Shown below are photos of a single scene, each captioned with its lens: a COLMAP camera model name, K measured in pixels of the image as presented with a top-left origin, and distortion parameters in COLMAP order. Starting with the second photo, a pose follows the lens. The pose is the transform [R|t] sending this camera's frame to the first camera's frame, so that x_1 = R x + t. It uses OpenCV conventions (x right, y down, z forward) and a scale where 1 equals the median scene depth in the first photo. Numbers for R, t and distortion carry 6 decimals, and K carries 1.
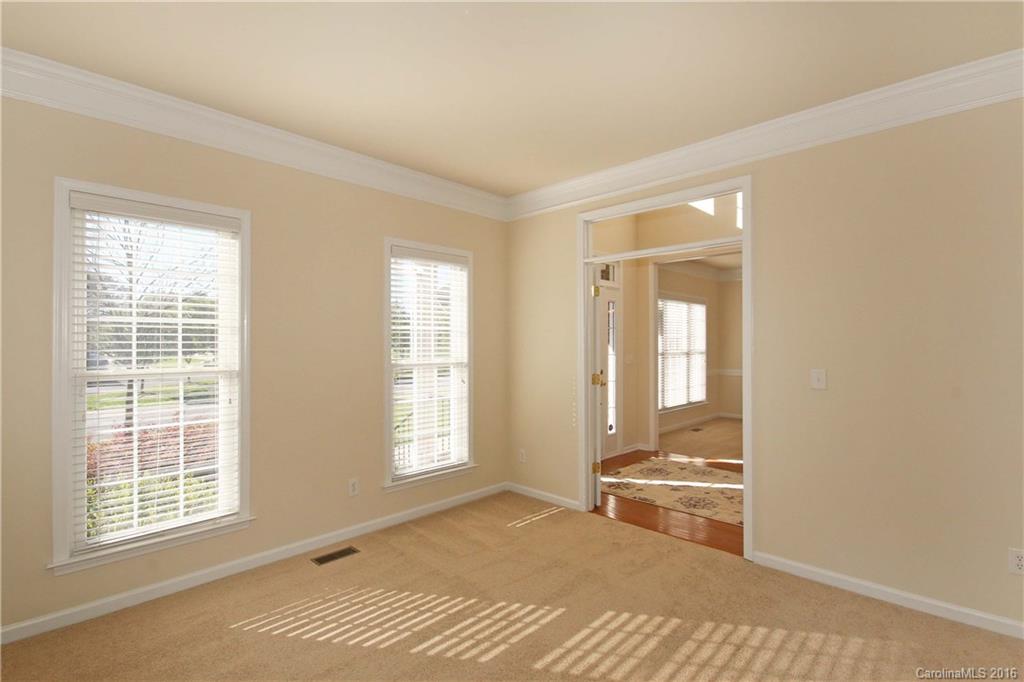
lens RADIAL K [[493.3, 0, 523.1], [0, 493.3, 342.5], [0, 0, 1]] dist [-0.001241, -0.000132]
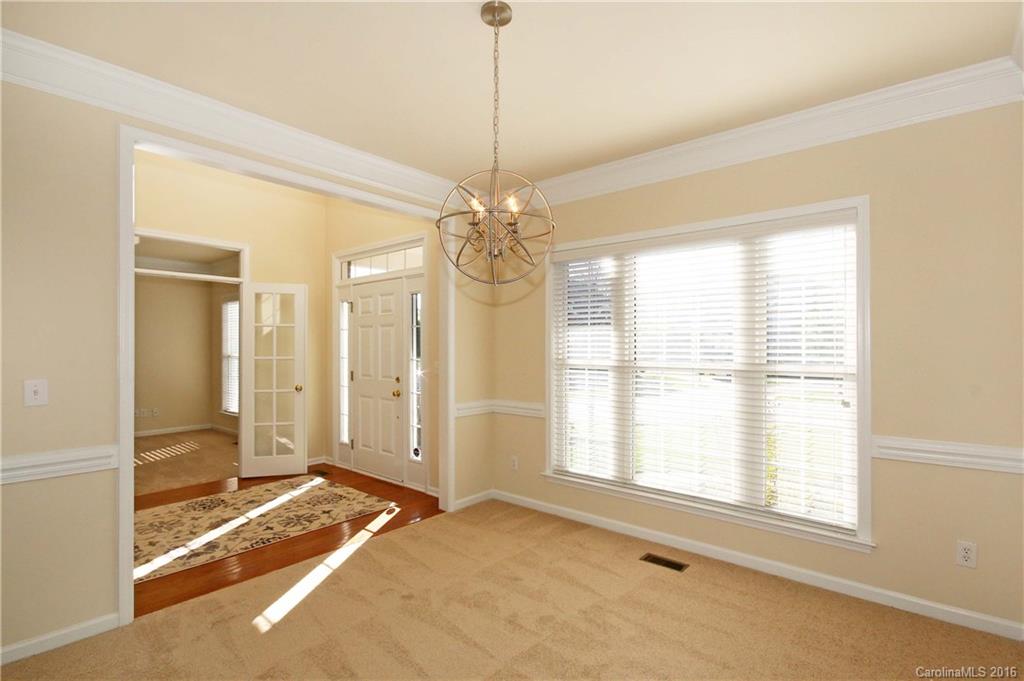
lens RADIAL K [[493.3, 0, 523.1], [0, 493.3, 342.0], [0, 0, 1]] dist [-0.001241, -0.000132]
pose [[0.054418, -0.006282, -0.998498, 0.748333], [0.005900, 0.999965, -0.005970, -0.001113], [0.998501, -0.005566, 0.054453, 0.855169]]
